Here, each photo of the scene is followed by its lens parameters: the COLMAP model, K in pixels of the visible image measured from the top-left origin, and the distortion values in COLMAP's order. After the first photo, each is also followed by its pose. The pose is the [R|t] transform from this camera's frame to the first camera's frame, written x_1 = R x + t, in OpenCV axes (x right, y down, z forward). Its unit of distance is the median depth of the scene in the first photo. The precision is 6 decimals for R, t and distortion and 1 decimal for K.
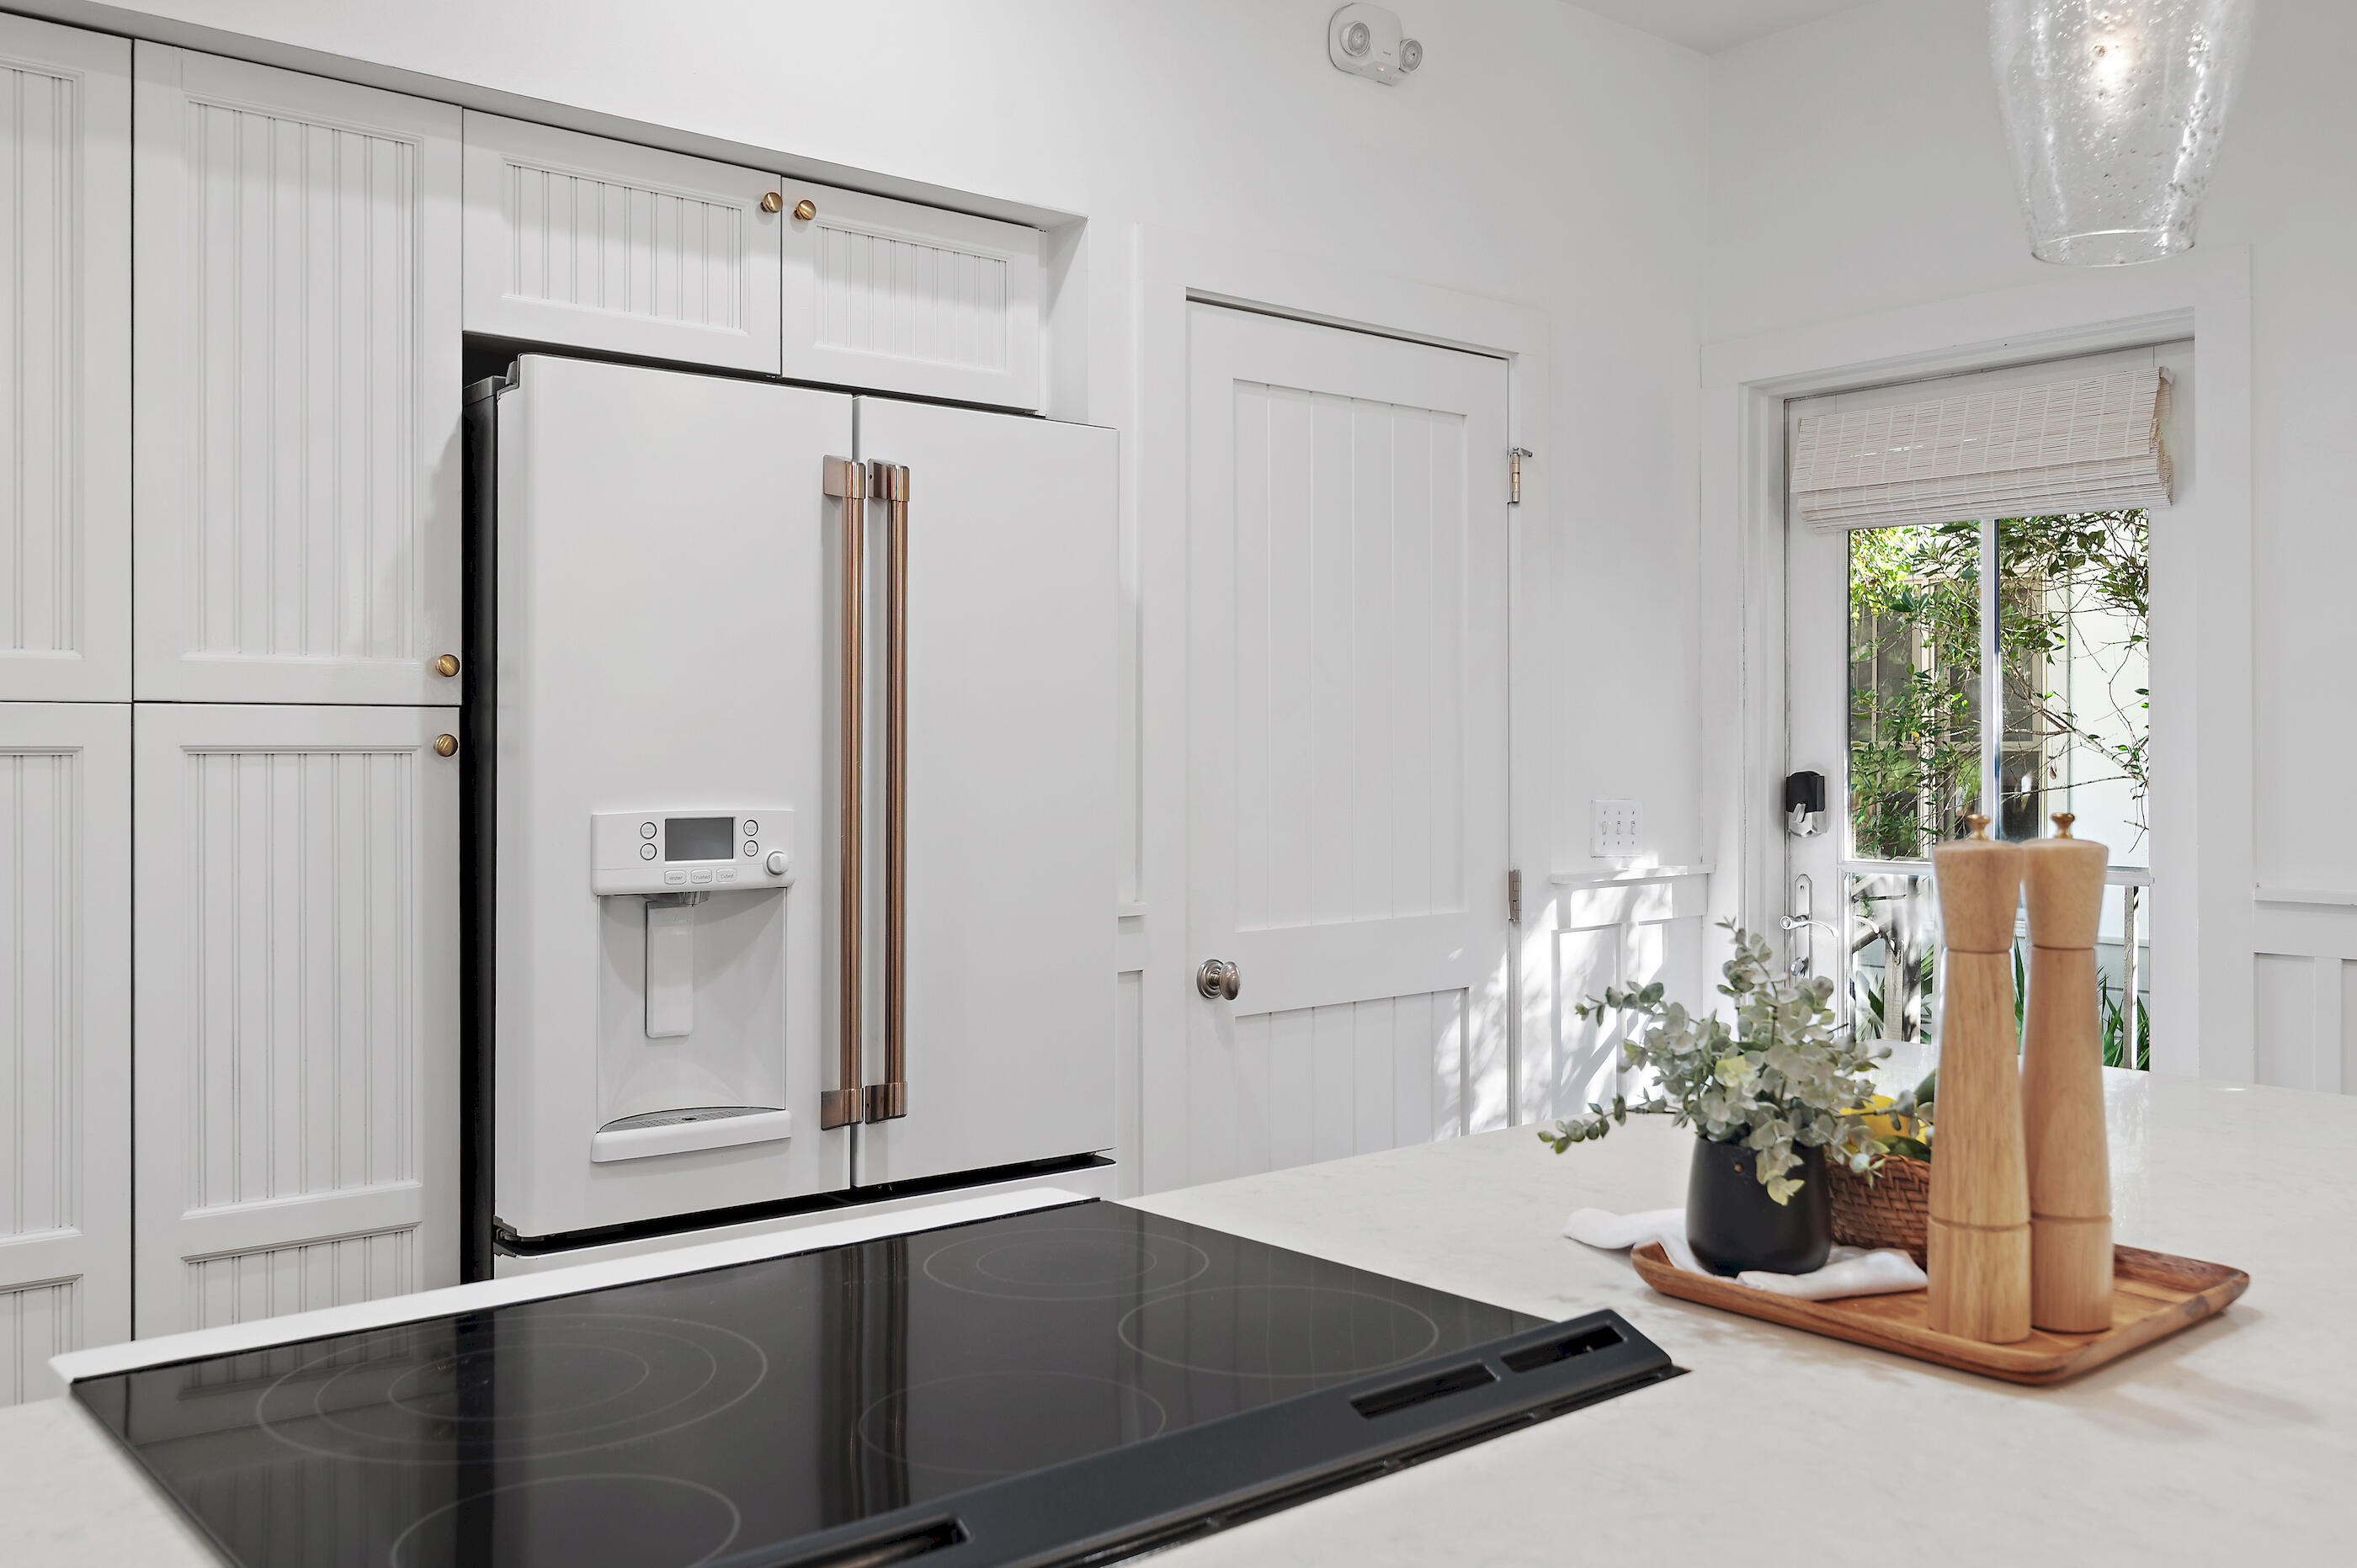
lens RADIAL K [[1999.9, 0, 1174.5], [0, 1999.9, 773.5], [0, 0, 1]] dist [-0.015322, -0.011986]
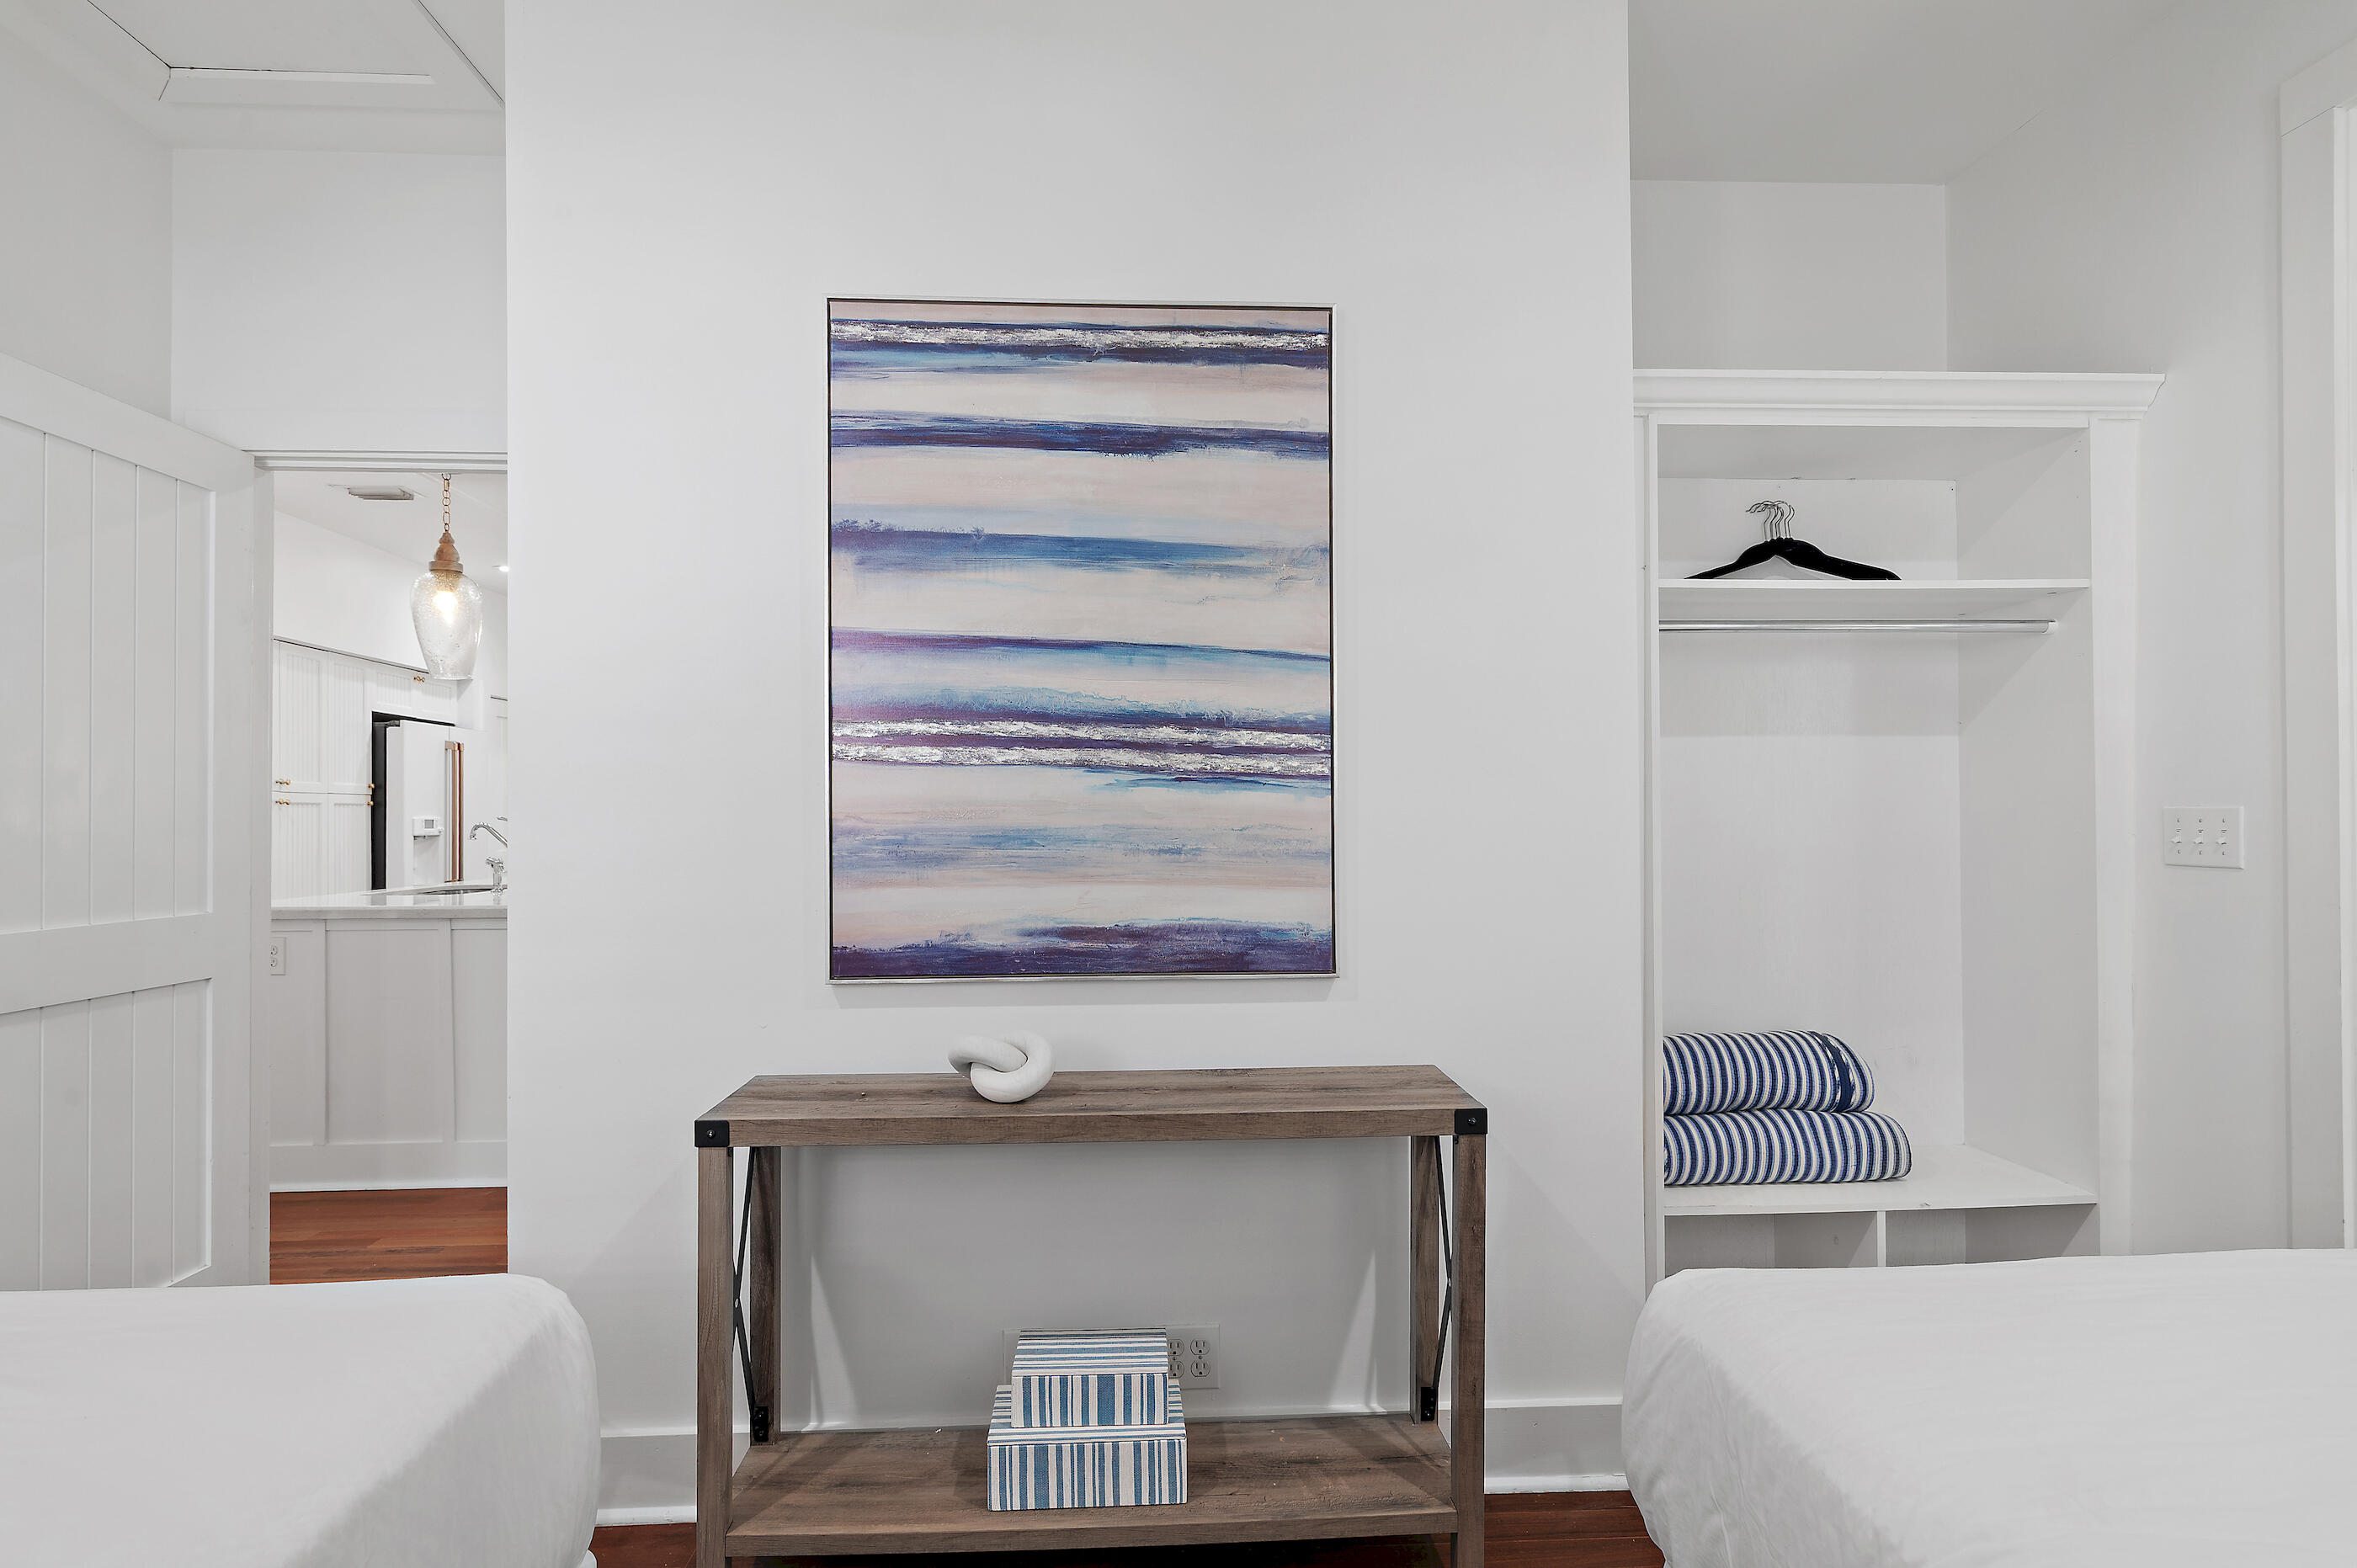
lens RADIAL K [[1181.0, 0, 1162.4], [0, 1181.0, 810.5], [0, 0, 1]] dist [-0.000456, -0.000062]
pose [[0.602245, 0.001589, 0.798310, -1.243616], [0.014222, 0.999818, -0.012719, 0.053806], [-0.798184, 0.019014, 0.602113, -1.777128]]
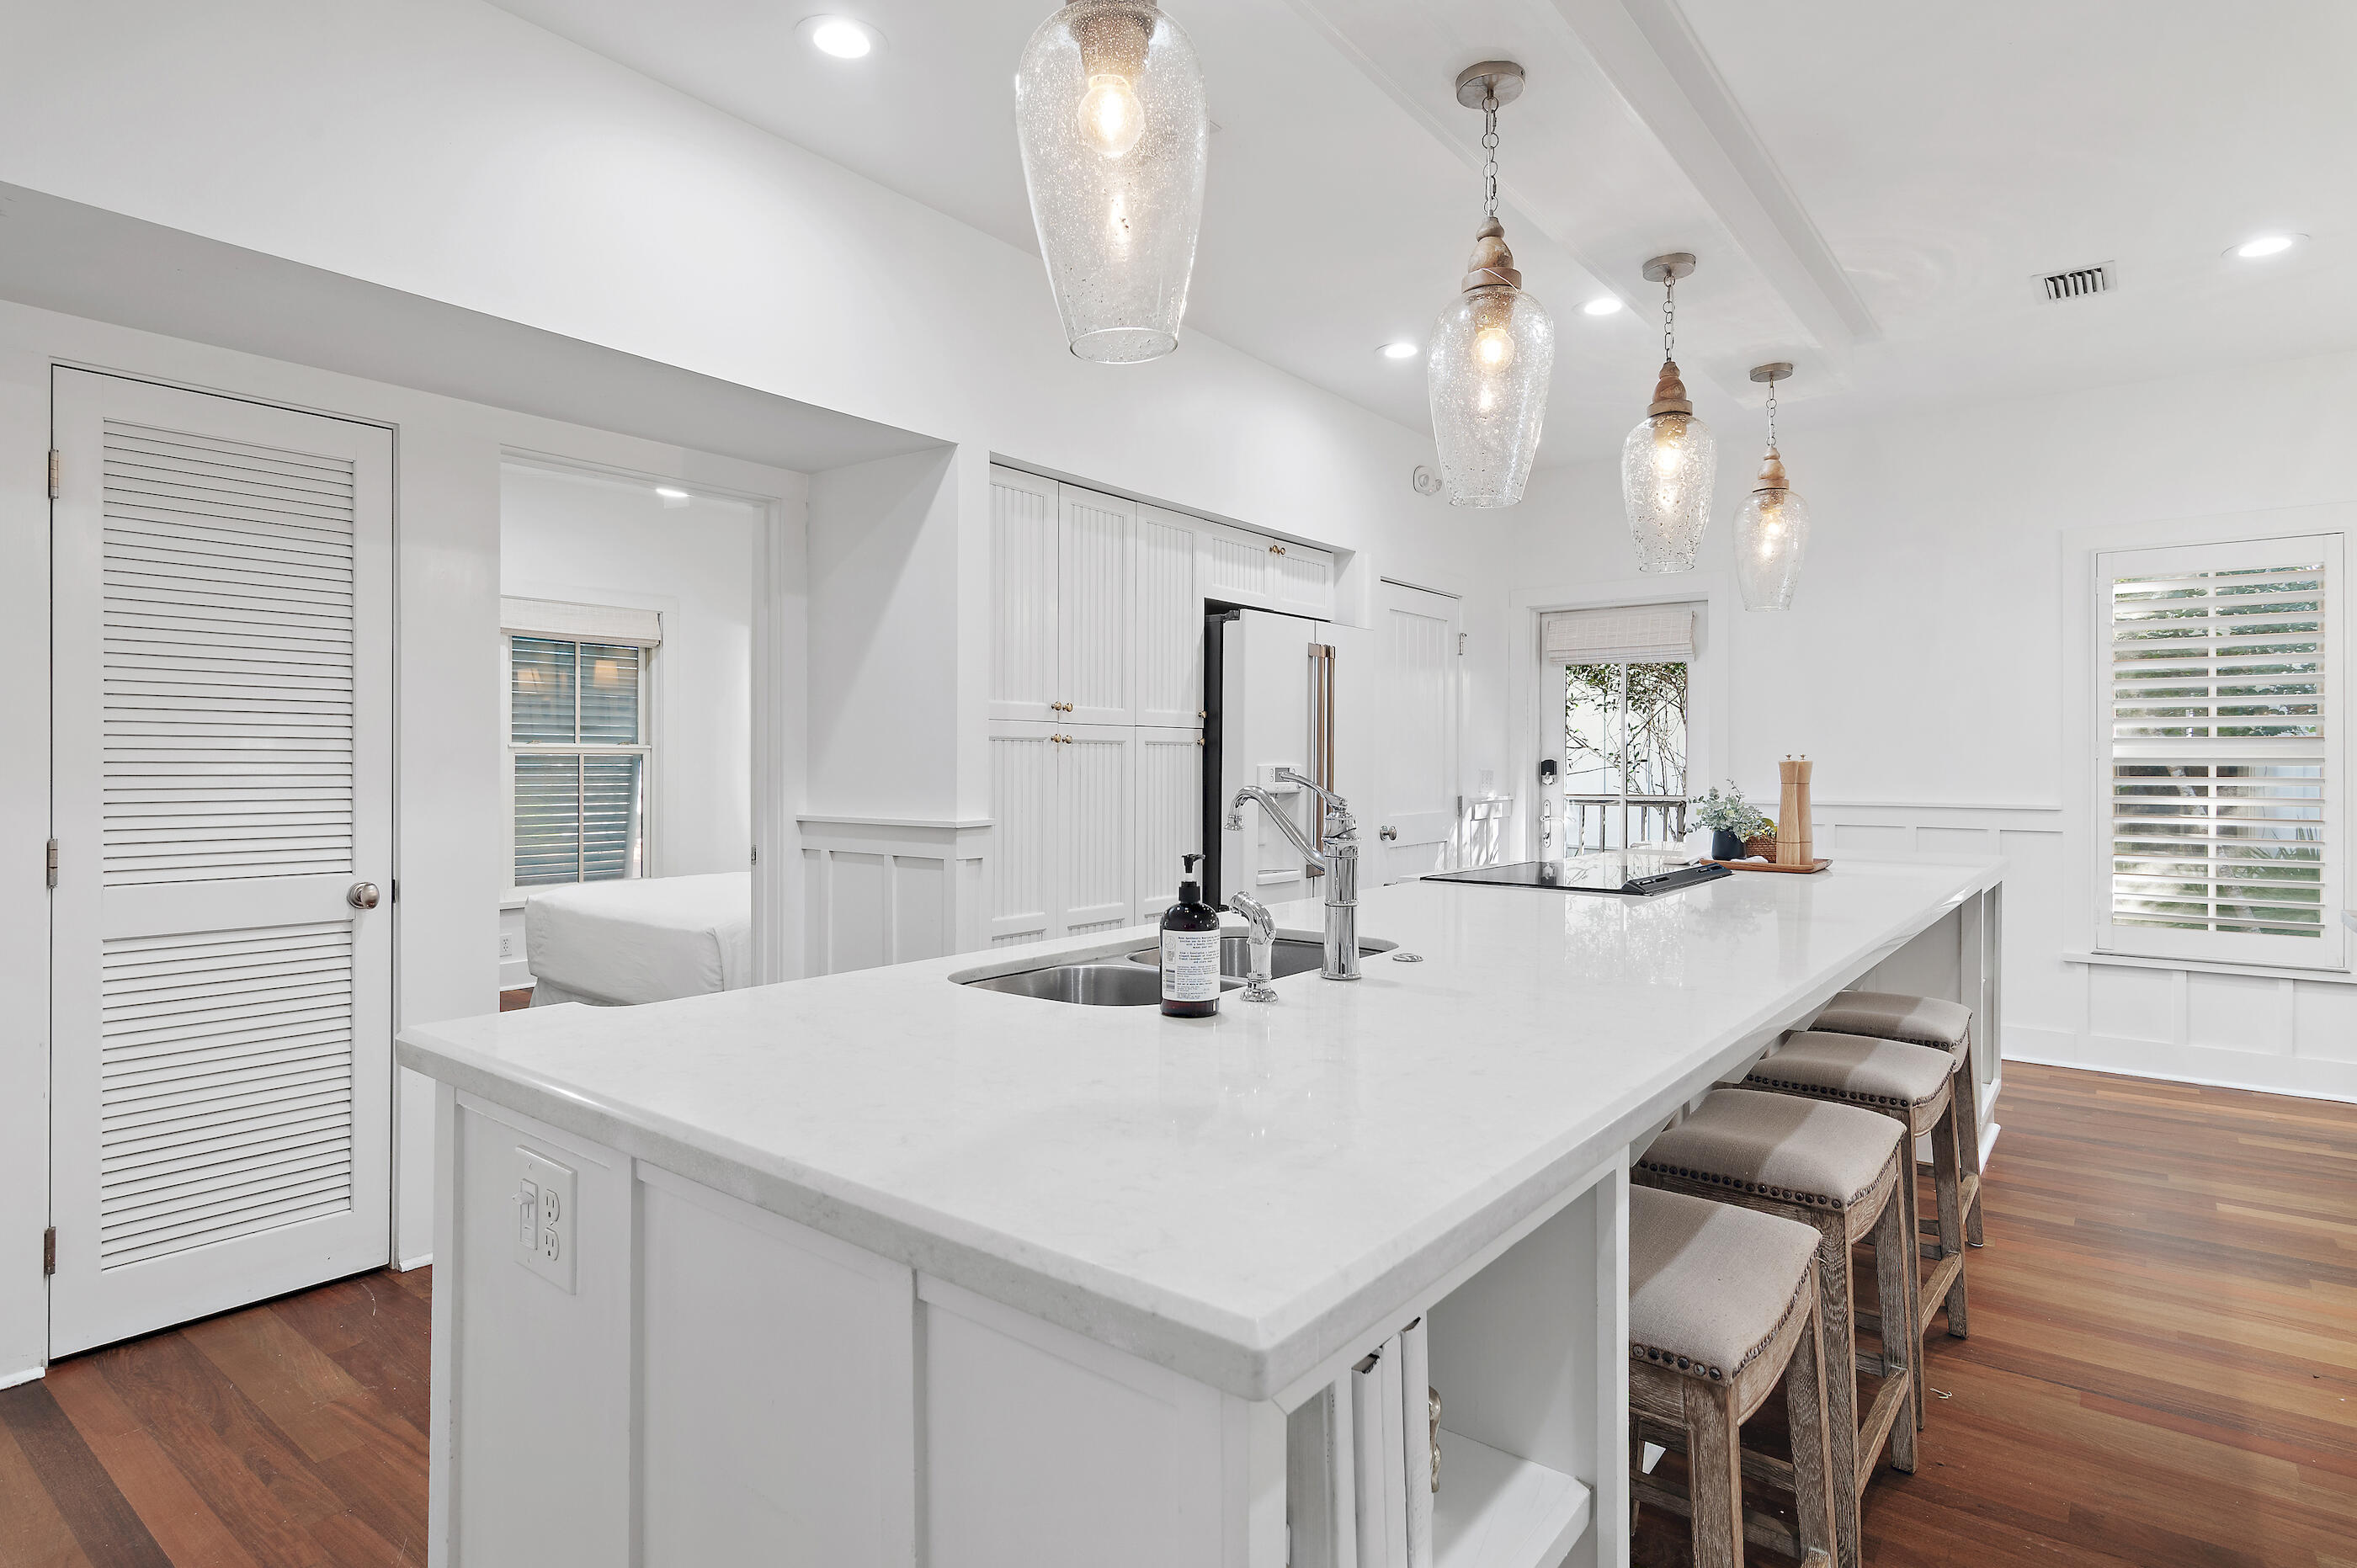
lens RADIAL K [[1235.3, 0, 1178.5], [0, 1235.3, 784.0], [0, 0, 1]] dist [0.000398, 0.000072]
pose [[0.979783, 0.001046, 0.200062, -0.664149], [-0.002294, 0.999979, 0.006003, 0.031598], [-0.200051, -0.006341, 0.979765, -0.650117]]
